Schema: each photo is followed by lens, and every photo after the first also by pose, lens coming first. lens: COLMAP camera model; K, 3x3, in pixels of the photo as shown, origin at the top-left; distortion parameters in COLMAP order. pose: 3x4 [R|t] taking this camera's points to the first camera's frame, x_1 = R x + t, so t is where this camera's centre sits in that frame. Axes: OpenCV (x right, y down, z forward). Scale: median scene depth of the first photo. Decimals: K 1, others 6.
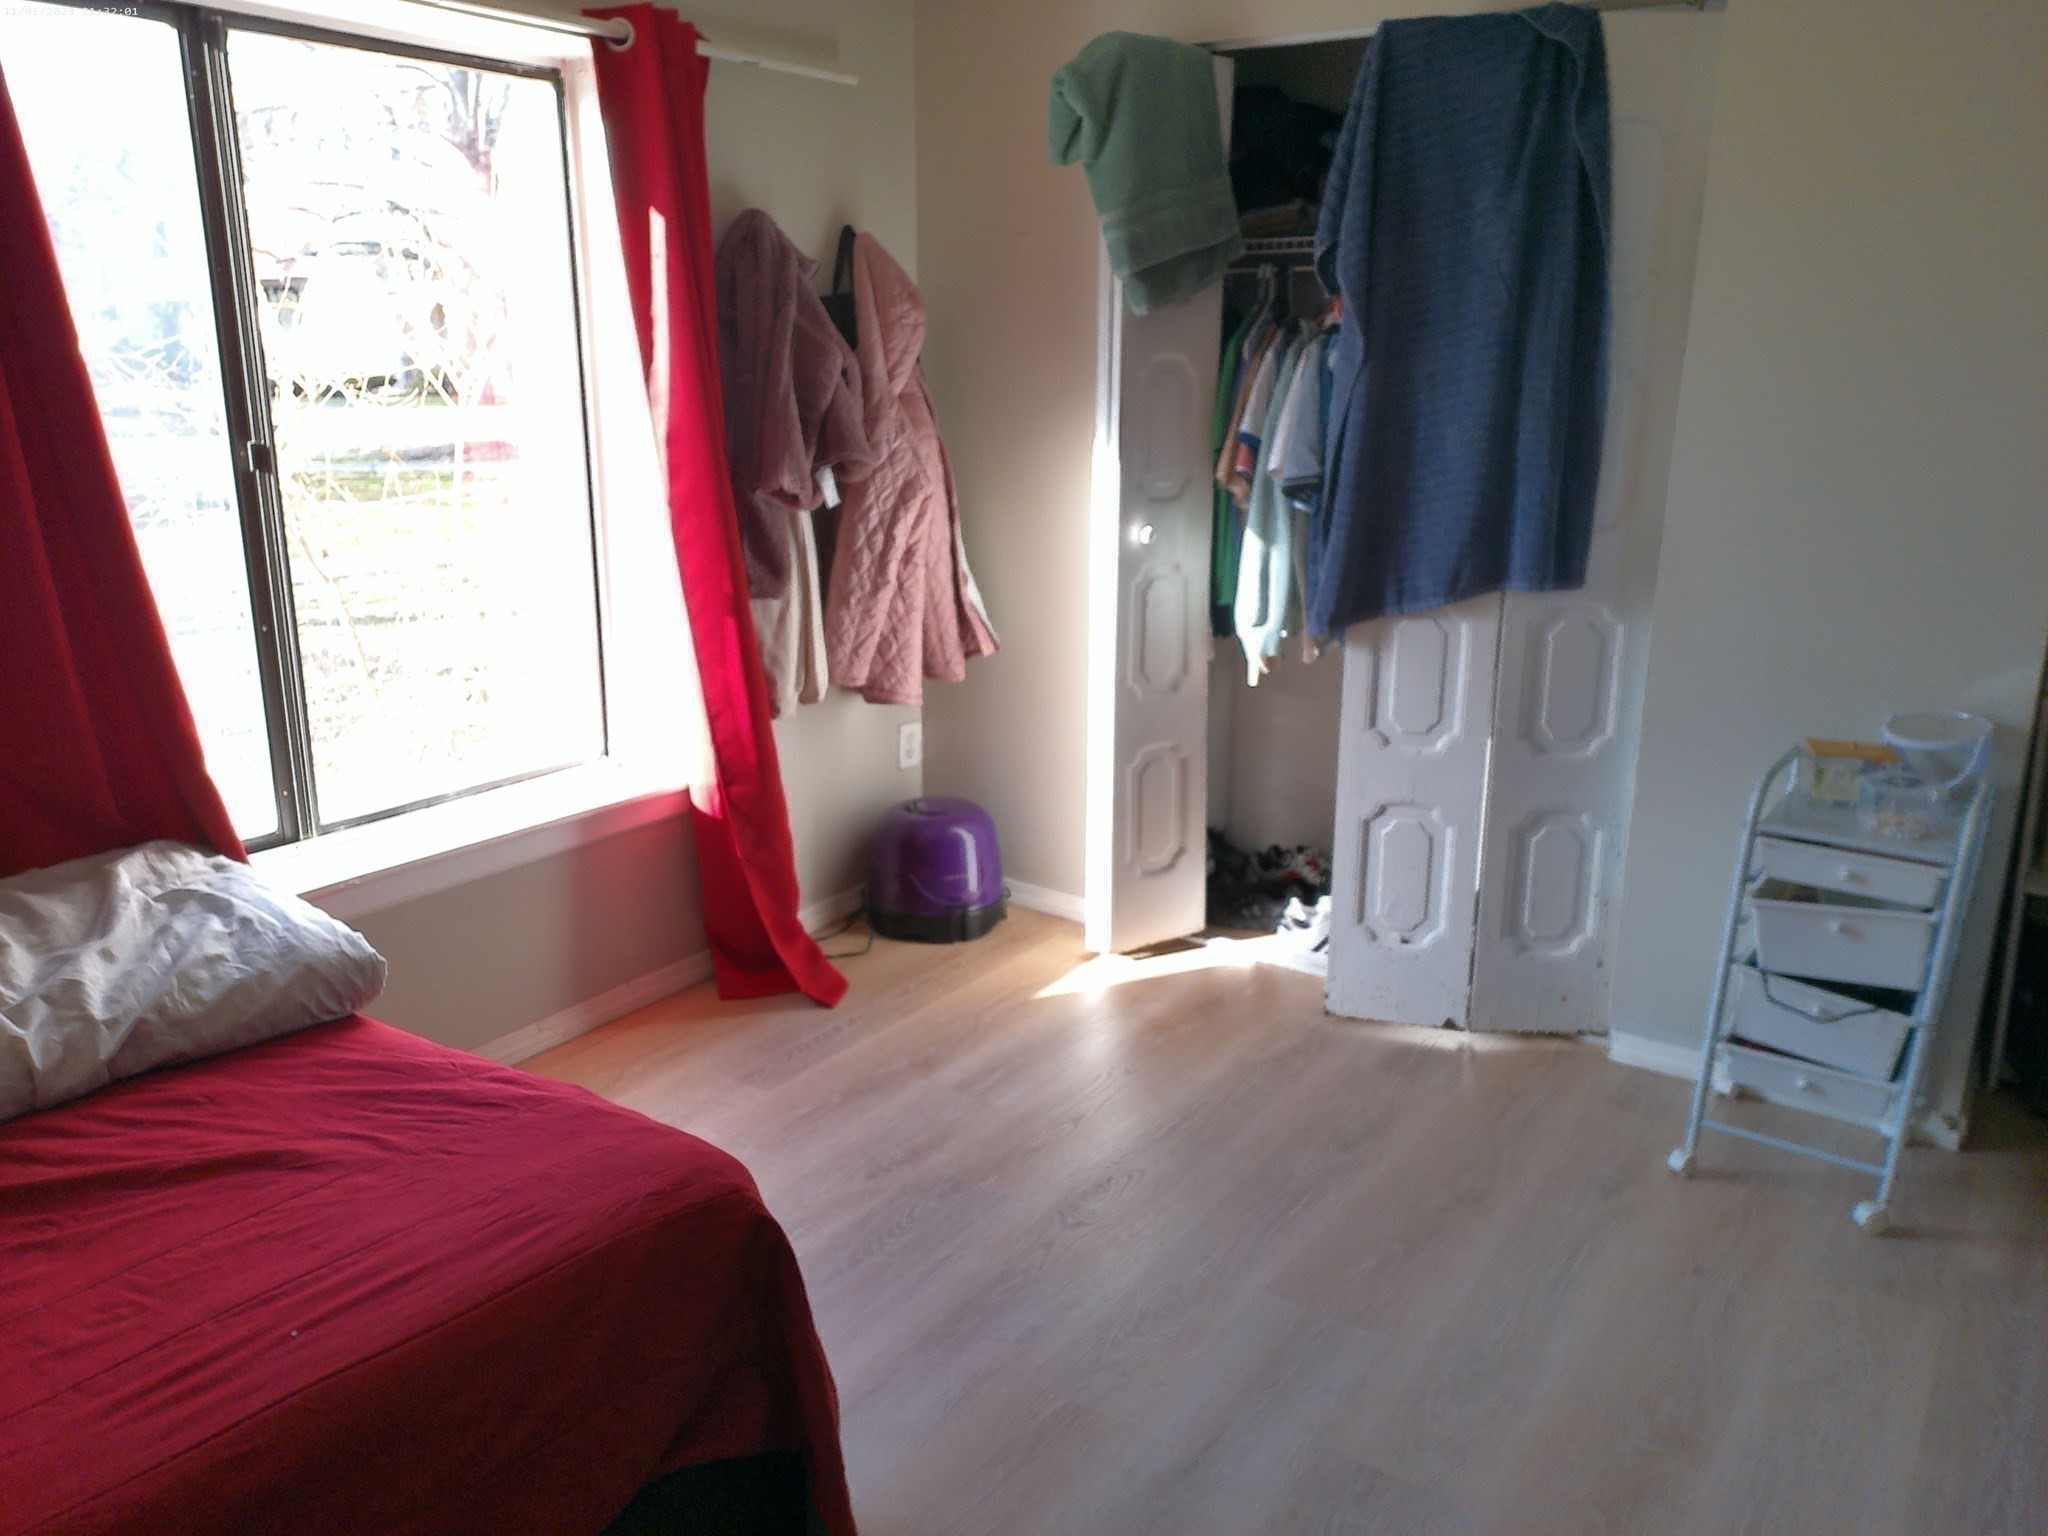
lens RADIAL K [[1543.2, 0, 1042.6], [0, 1543.2, 740.2], [0, 0, 1]] dist [0.043942, -0.035331]
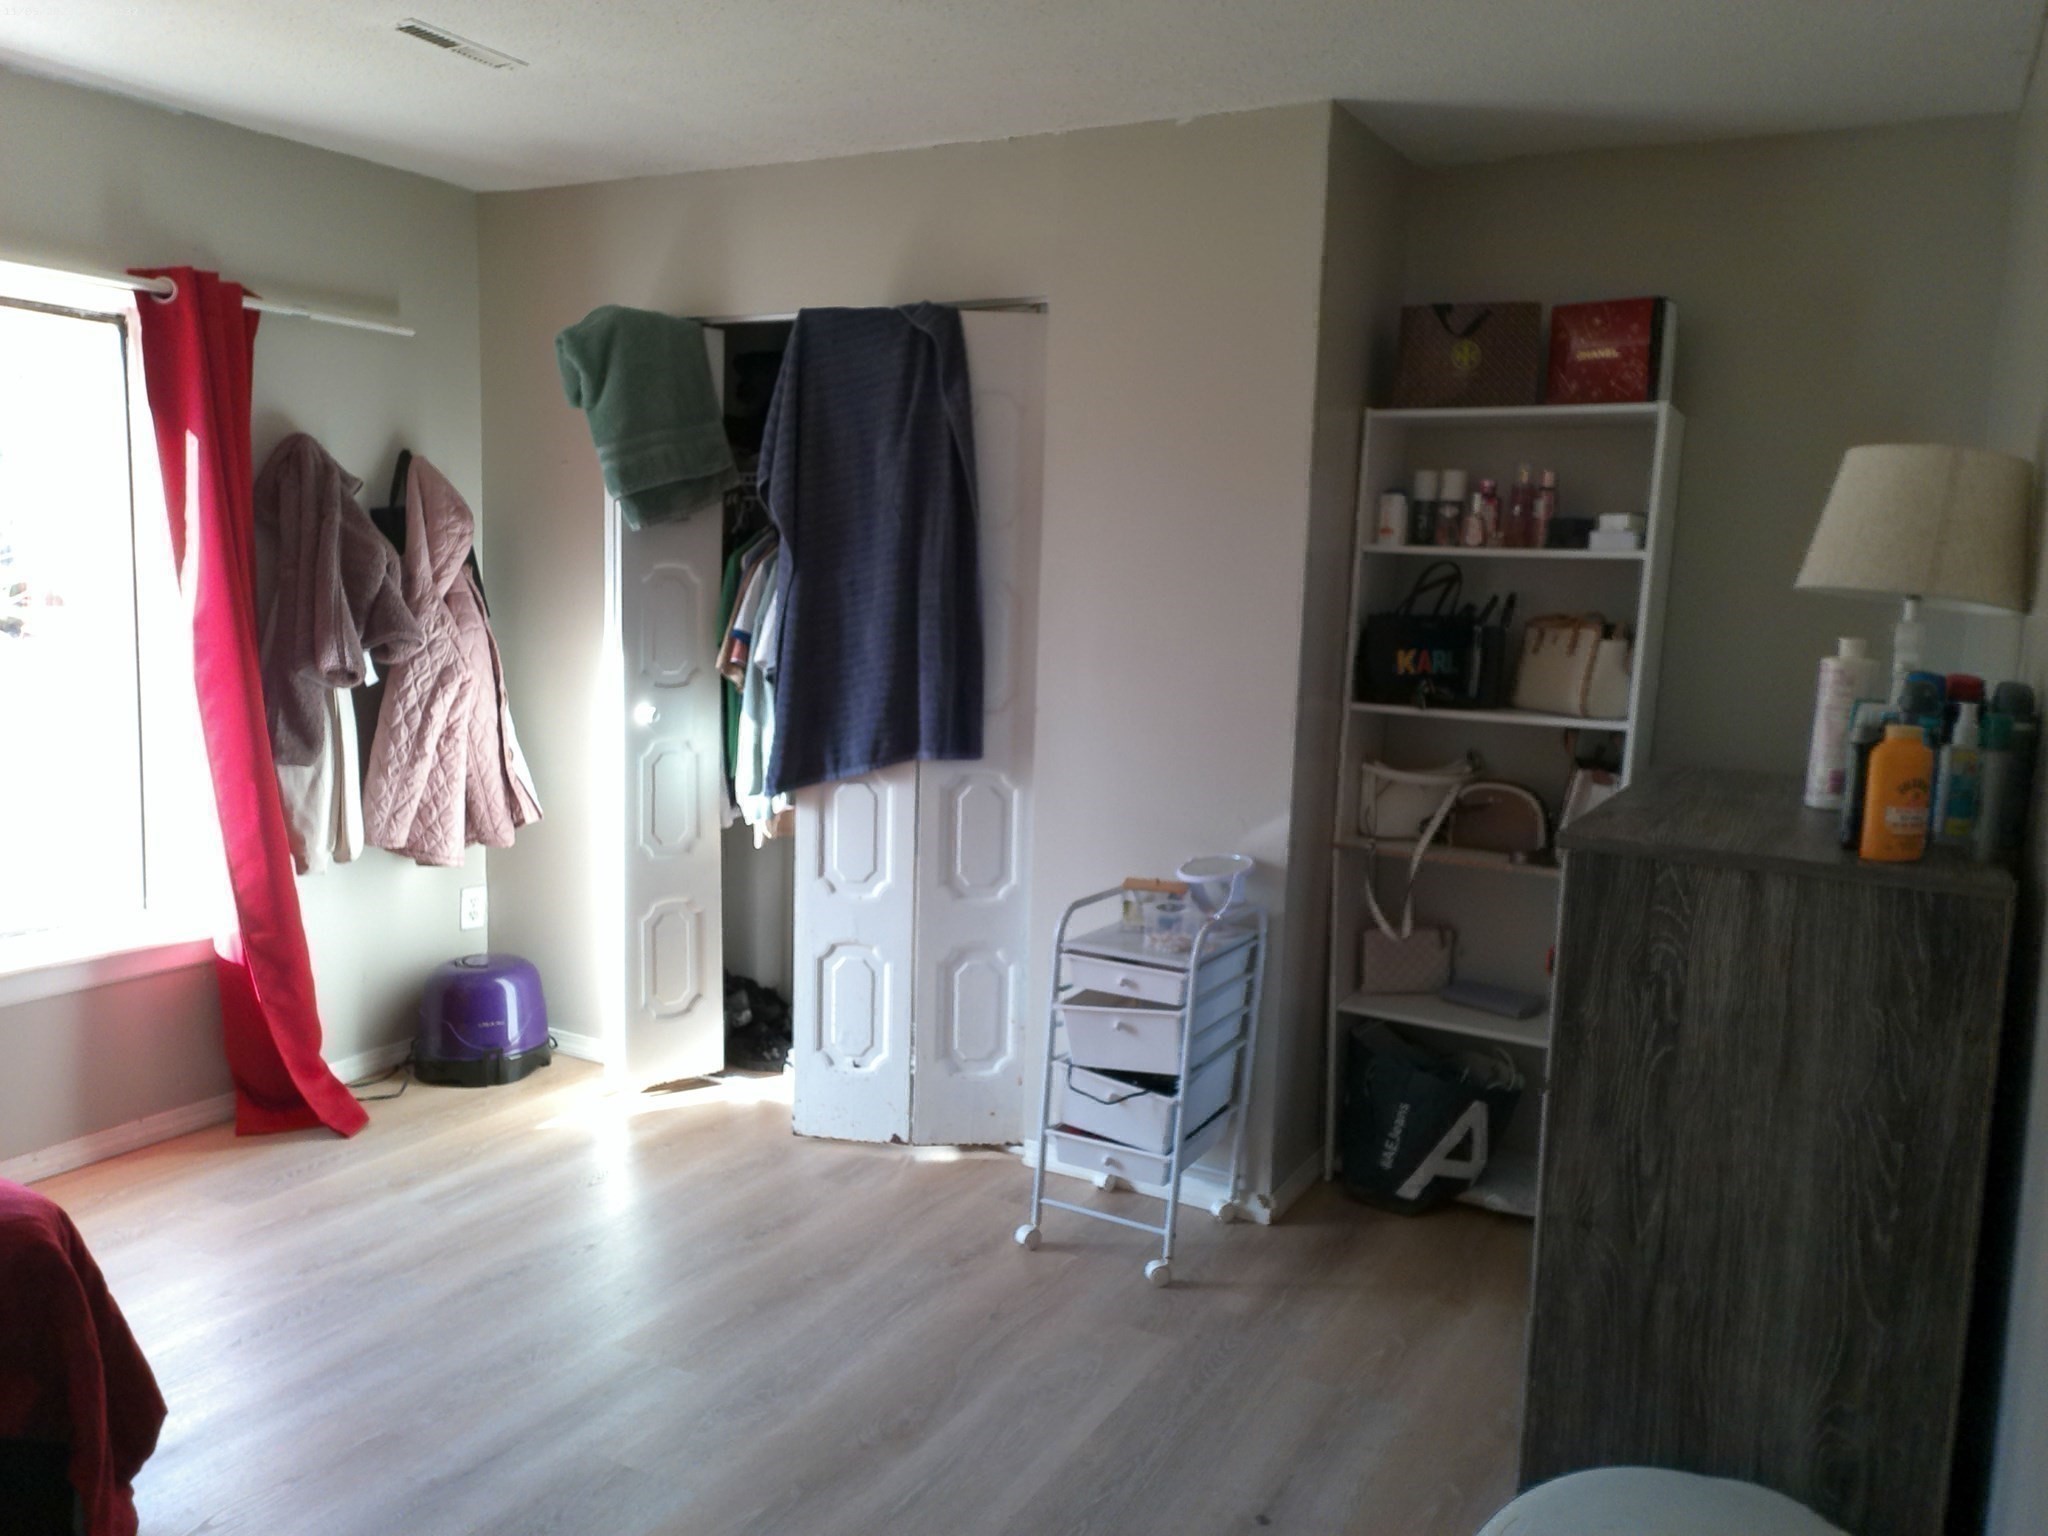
lens RADIAL K [[1543.2, 0, 1042.6], [0, 1543.2, 740.2], [0, 0, 1]] dist [0.043942, -0.035331]
pose [[0.994267, 0.010039, 0.106456, 0.245493], [0.005060, 0.990051, -0.140617, 0.052841], [-0.106808, 0.140350, 0.984324, -0.178398]]
